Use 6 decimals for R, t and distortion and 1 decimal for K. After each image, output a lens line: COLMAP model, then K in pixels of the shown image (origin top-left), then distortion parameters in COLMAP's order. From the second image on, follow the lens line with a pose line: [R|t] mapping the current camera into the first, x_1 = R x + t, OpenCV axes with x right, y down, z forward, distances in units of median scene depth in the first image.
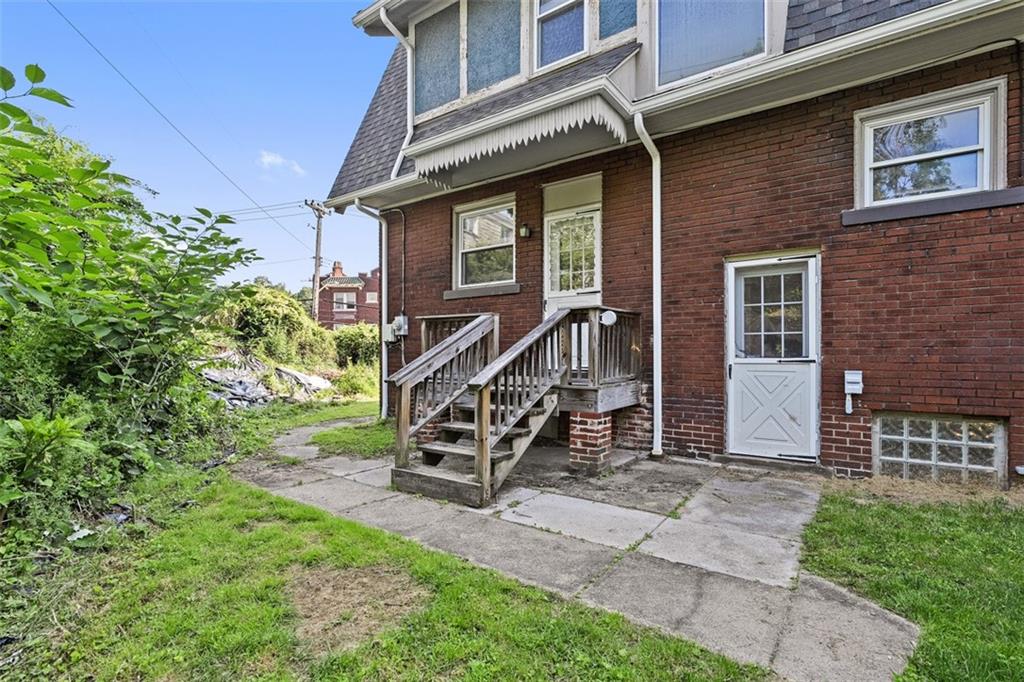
lens RADIAL K [[464.5, 0, 514.1], [0, 464.5, 350.7], [0, 0, 1]] dist [-0.004501, 0.000153]
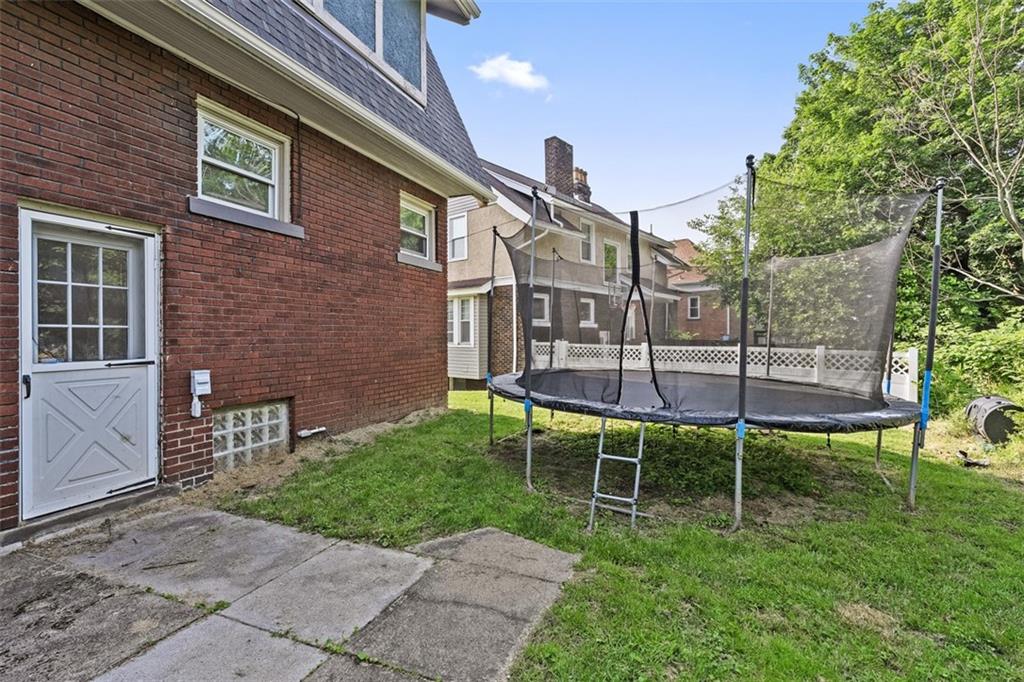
lens RADIAL K [[464.5, 0, 513.4], [0, 464.5, 332.1], [0, 0, 1]] dist [-0.004501, 0.000153]
pose [[-0.225232, 0.009899, 0.974255, -0.325570], [0.000858, 0.999950, -0.009962, -0.024136], [-0.974305, -0.001408, -0.225229, 0.601627]]
